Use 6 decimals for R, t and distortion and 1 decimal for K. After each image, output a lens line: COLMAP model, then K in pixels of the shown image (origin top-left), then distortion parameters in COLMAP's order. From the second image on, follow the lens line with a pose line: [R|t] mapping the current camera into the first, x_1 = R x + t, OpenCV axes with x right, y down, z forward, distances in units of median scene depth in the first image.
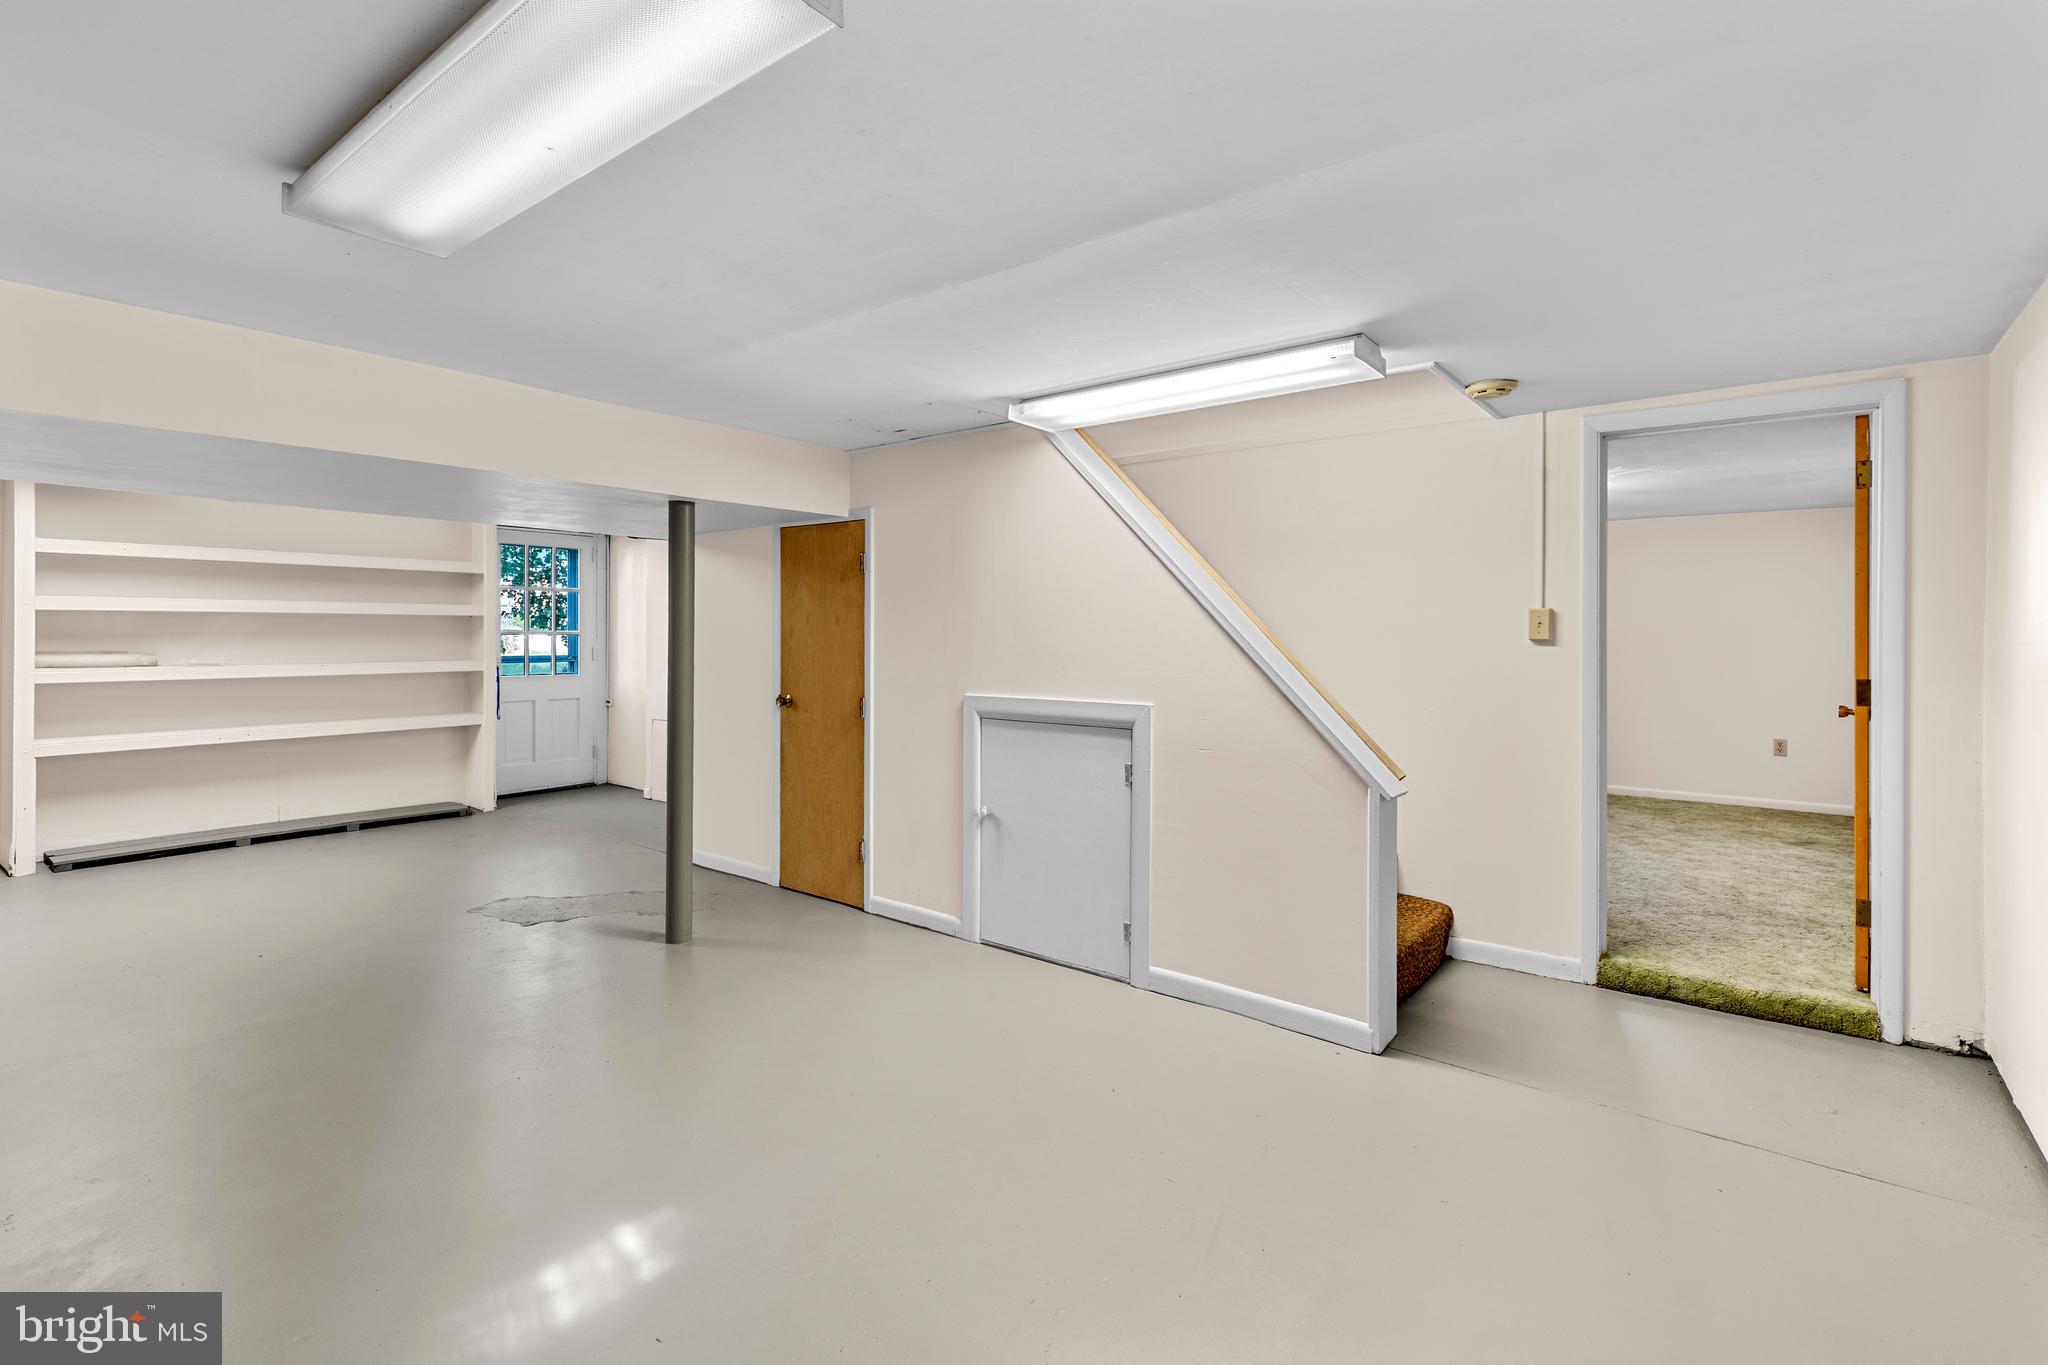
lens RADIAL K [[924.6, 0, 1028.1], [0, 924.6, 639.7], [0, 0, 1]] dist [0.000286, 0.000917]
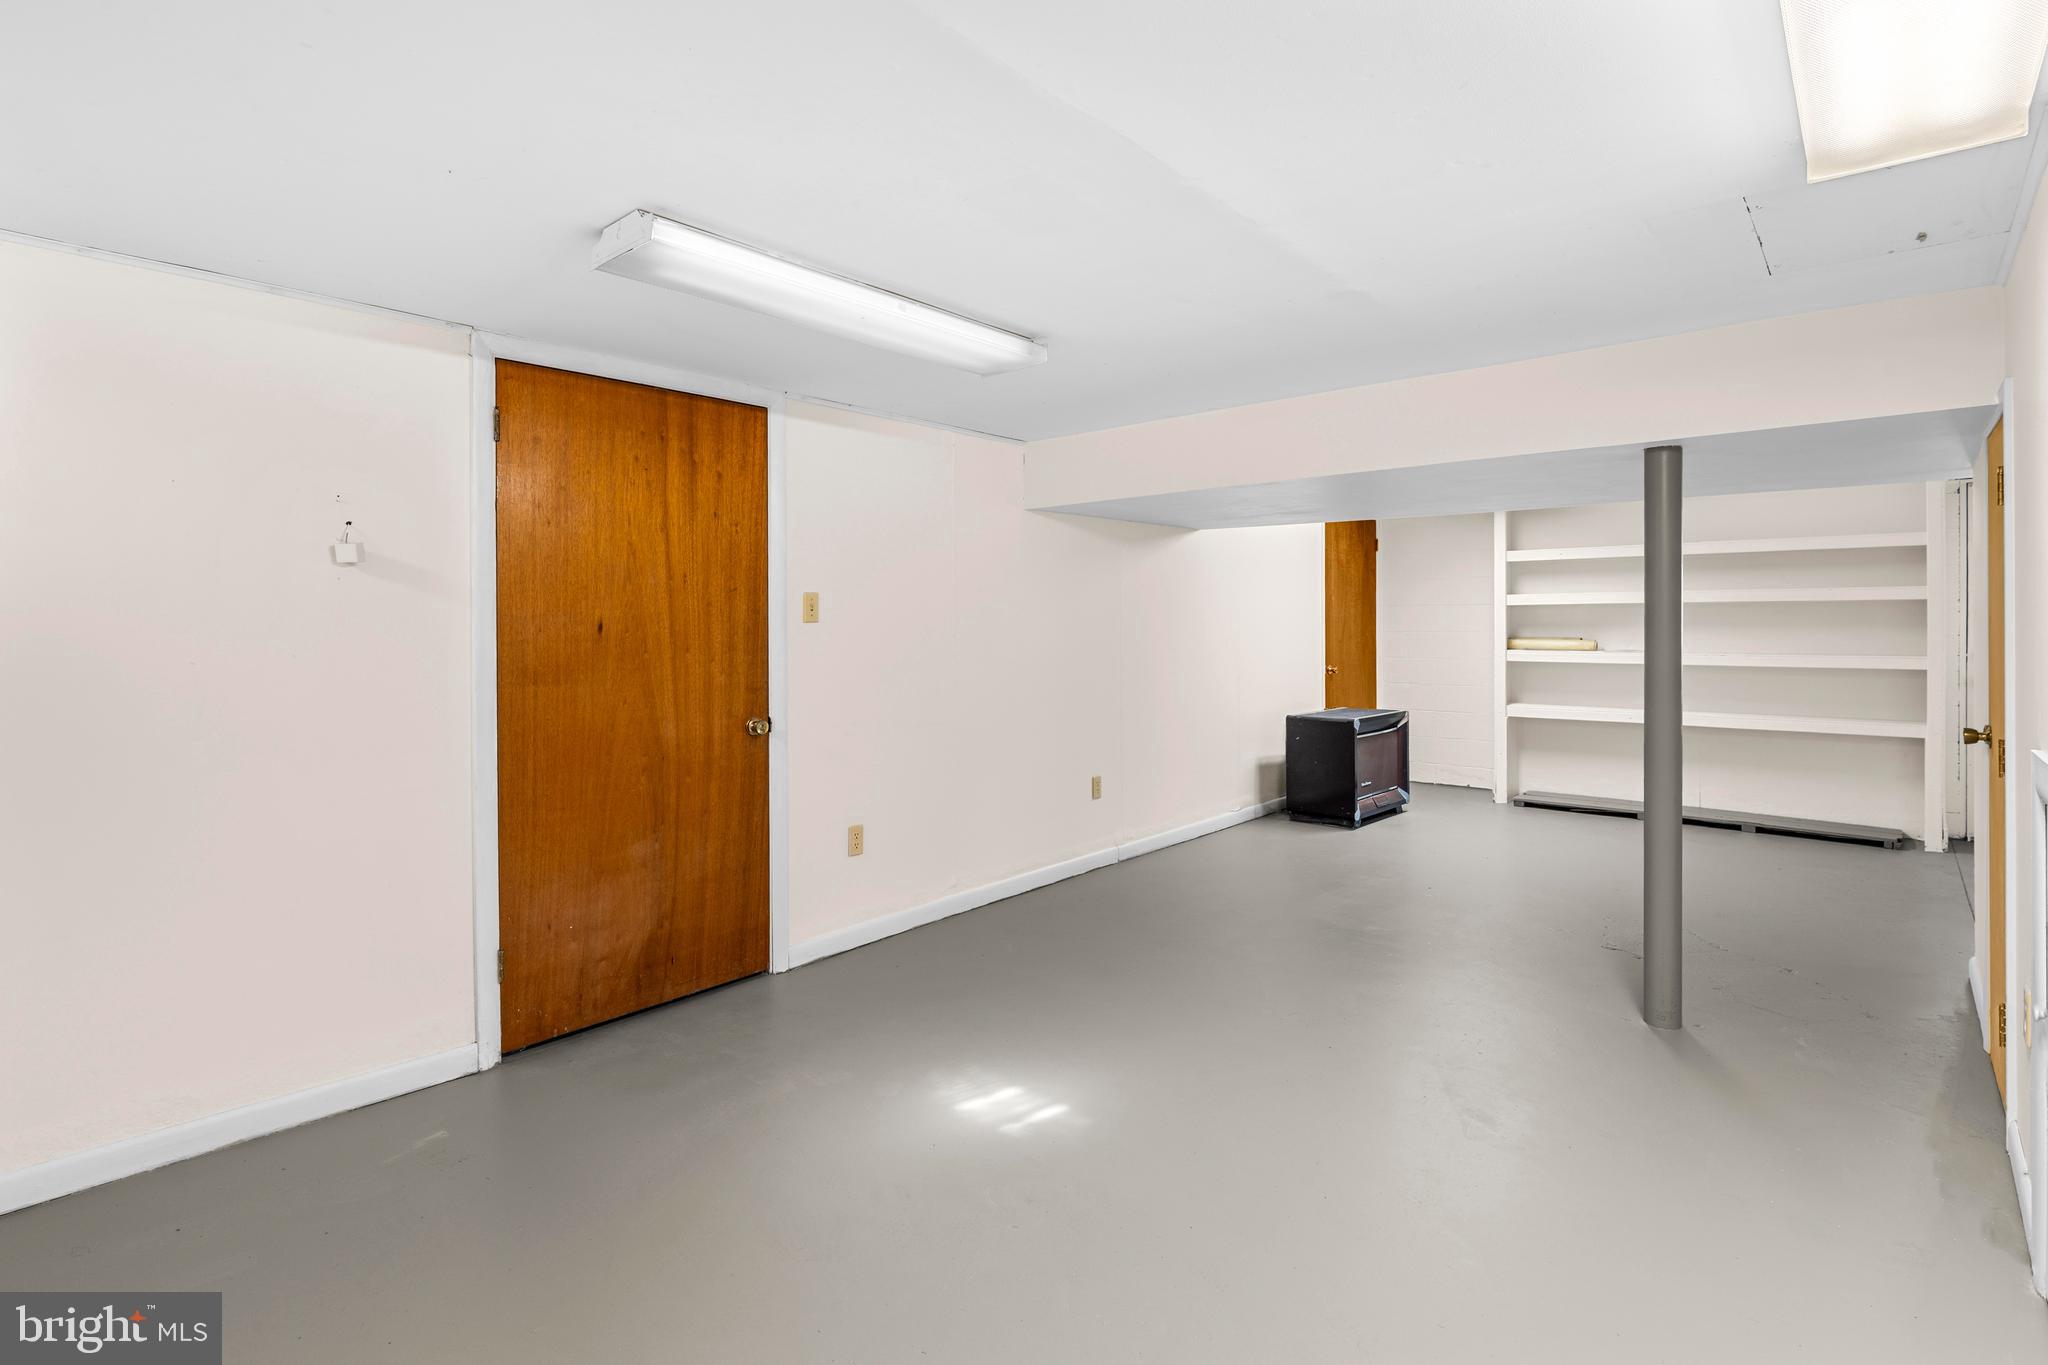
lens RADIAL K [[956.6, 0, 1061.9], [0, 956.6, 624.9], [0, 0, 1]] dist [-0.008412, 0.001913]
pose [[-0.025922, -0.001273, -0.999663, 0.299645], [-0.004297, 0.999990, -0.001161, -0.000119], [0.999655, 0.004266, -0.025927, 0.372768]]
